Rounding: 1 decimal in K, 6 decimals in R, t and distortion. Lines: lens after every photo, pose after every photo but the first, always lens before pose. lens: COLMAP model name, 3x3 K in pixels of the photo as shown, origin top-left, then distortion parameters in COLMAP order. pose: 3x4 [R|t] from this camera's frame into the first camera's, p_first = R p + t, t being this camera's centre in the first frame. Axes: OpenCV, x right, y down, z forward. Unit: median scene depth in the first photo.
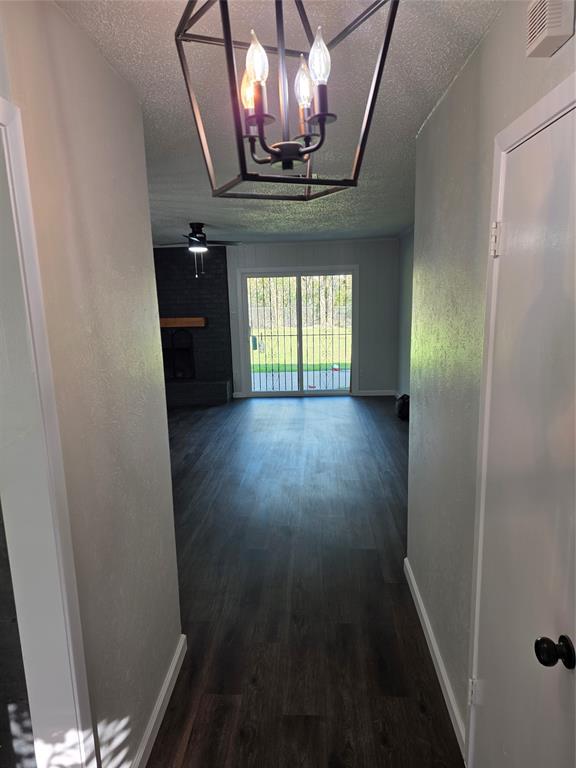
lens RADIAL K [[508.2, 0, 288.0], [0, 508.2, 384.0], [0, 0, 1]] dist [0.081024, -0.088874]
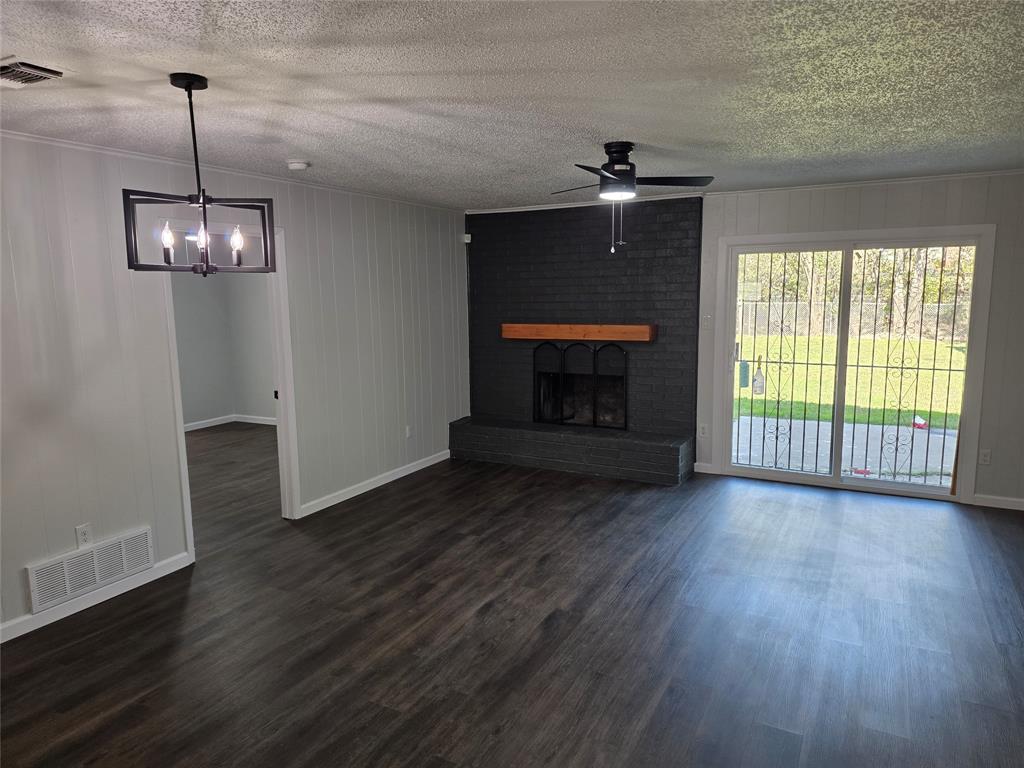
lens RADIAL K [[677.6, 0, 505.4], [0, 677.6, 378.9], [0, 0, 1]] dist [0.081024, -0.088874]
pose [[0.901467, 0.072350, -0.426758, 0.016293], [-0.085602, 0.996258, -0.011923, -0.049814], [0.424298, 0.047280, 0.904287, 0.262964]]
